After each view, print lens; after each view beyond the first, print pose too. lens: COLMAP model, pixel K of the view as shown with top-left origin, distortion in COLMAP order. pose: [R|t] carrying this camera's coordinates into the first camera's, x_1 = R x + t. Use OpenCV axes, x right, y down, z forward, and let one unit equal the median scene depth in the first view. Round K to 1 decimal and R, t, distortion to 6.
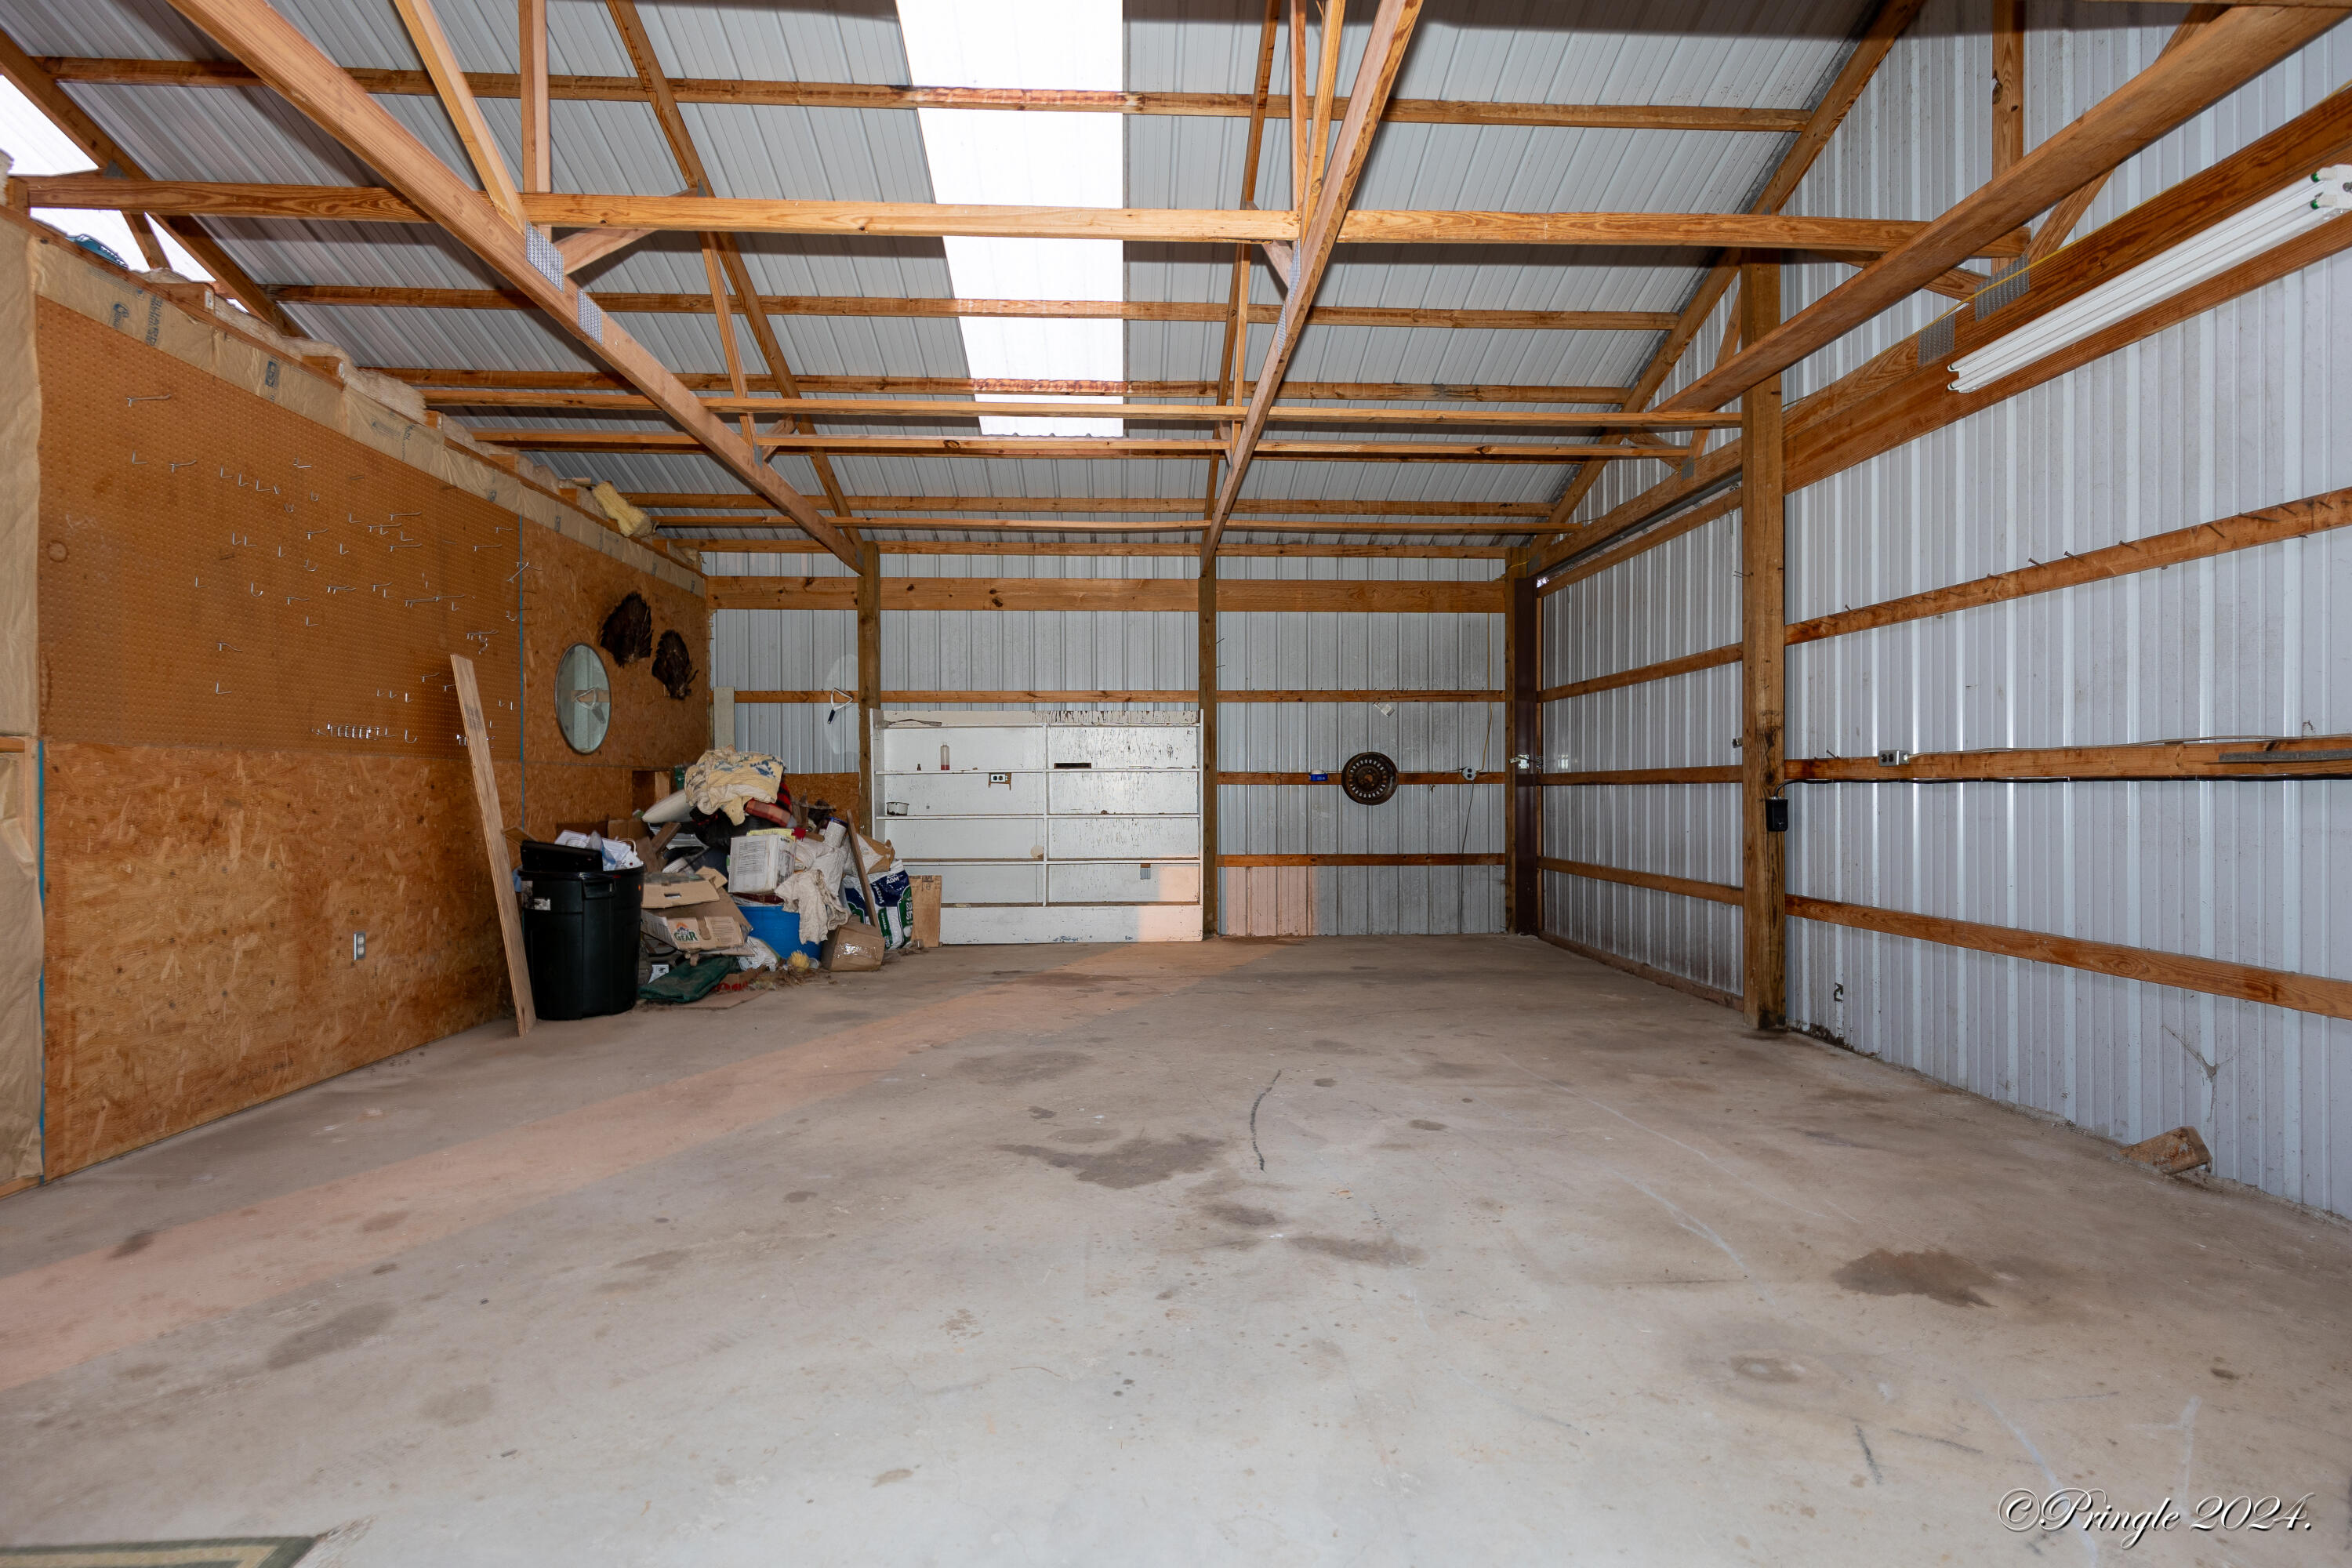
lens RADIAL K [[1120.9, 0, 1178.0], [0, 1120.9, 814.5], [0, 0, 1]] dist [0.010951, -0.000378]
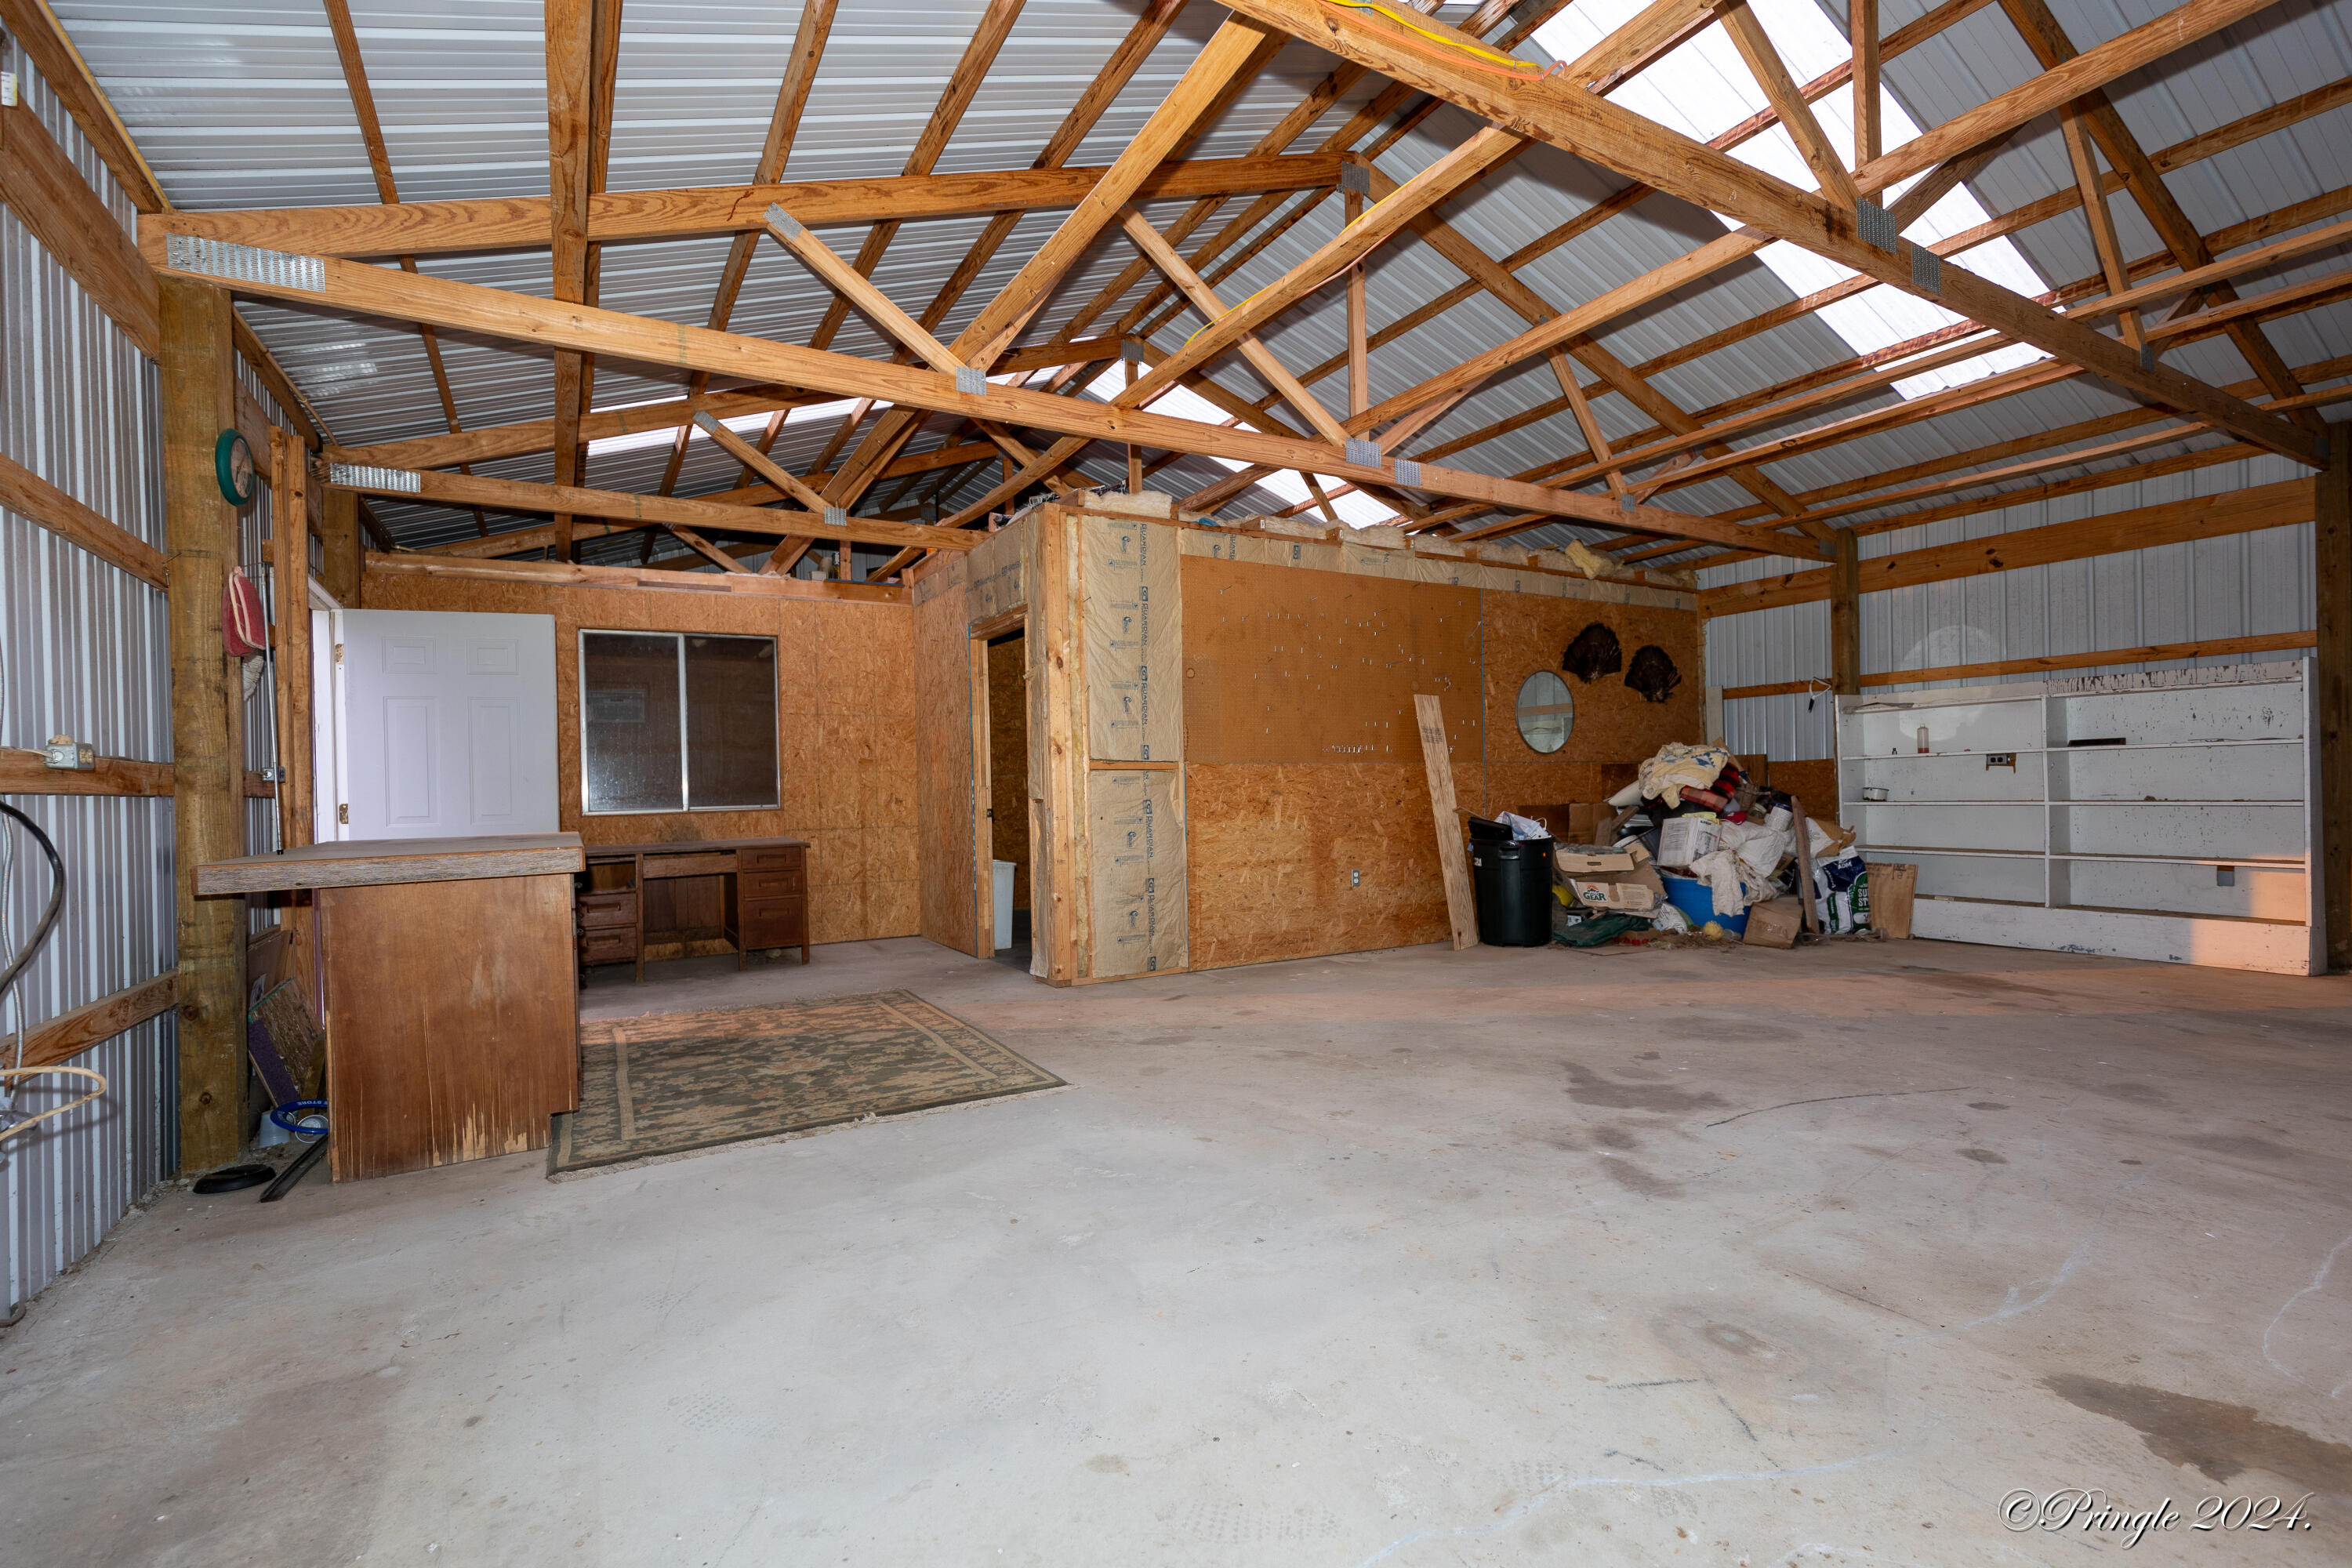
lens RADIAL K [[1064.2, 0, 1170.8], [0, 1064.2, 833.0], [0, 0, 1]] dist [0.002839, -0.000045]
pose [[0.452032, 0.030636, -0.891475, 0.530567], [-0.002698, 0.999452, 0.032979, -0.000788], [0.891998, -0.012502, 0.451867, 0.048919]]
